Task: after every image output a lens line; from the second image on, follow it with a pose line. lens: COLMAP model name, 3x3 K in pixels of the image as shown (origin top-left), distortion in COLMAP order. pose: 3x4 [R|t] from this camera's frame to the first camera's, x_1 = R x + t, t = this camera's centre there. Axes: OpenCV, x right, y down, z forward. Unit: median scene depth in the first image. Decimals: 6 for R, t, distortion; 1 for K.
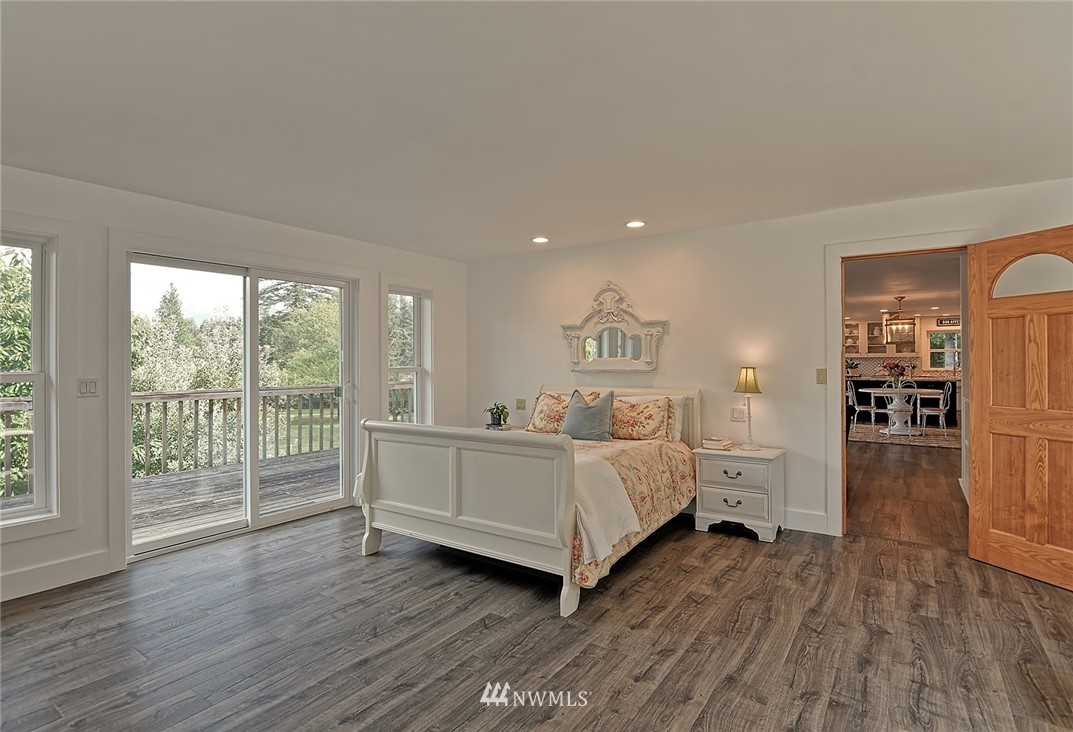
lens RADIAL K [[544.7, 0, 523.7], [0, 544.7, 361.2], [0, 0, 1]] dist [-0.003417, -0.012411]
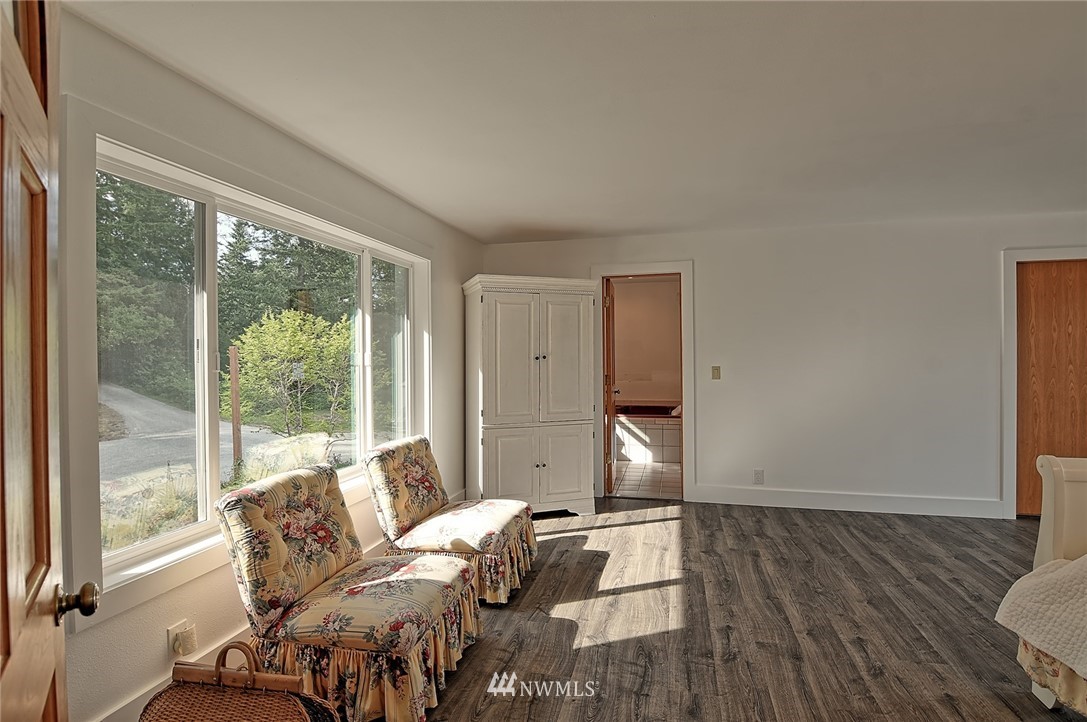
lens RADIAL K [[531.2, 0, 548.4], [0, 531.2, 359.1], [0, 0, 1]] dist [-0.003137, -0.012811]
pose [[-0.926922, 0.014137, -0.374988, 0.957397], [0.012836, 0.999900, 0.005969, -0.004708], [0.375035, 0.000719, -0.927010, 1.404405]]
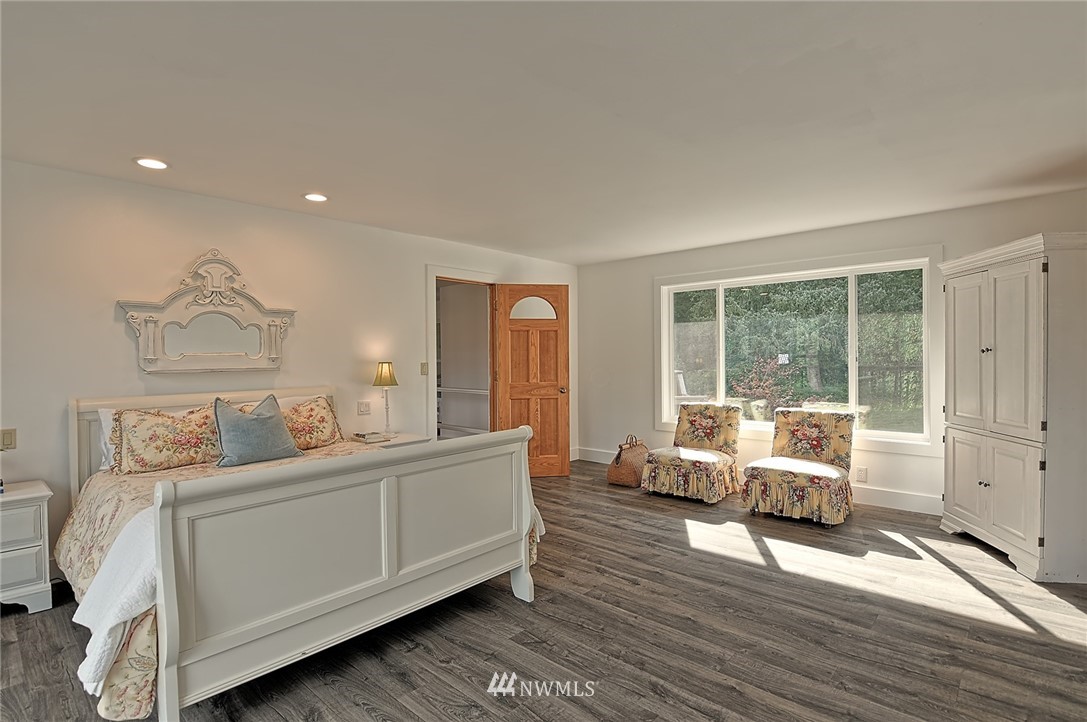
lens RADIAL K [[531.2, 0, 548.4], [0, 531.2, 359.1], [0, 0, 1]] dist [-0.003137, -0.012811]
pose [[0.114493, -0.002312, 0.993421, -0.917437], [0.008077, 0.999966, 0.001396, 0.009088], [-0.993391, 0.007864, 0.114508, 0.845762]]
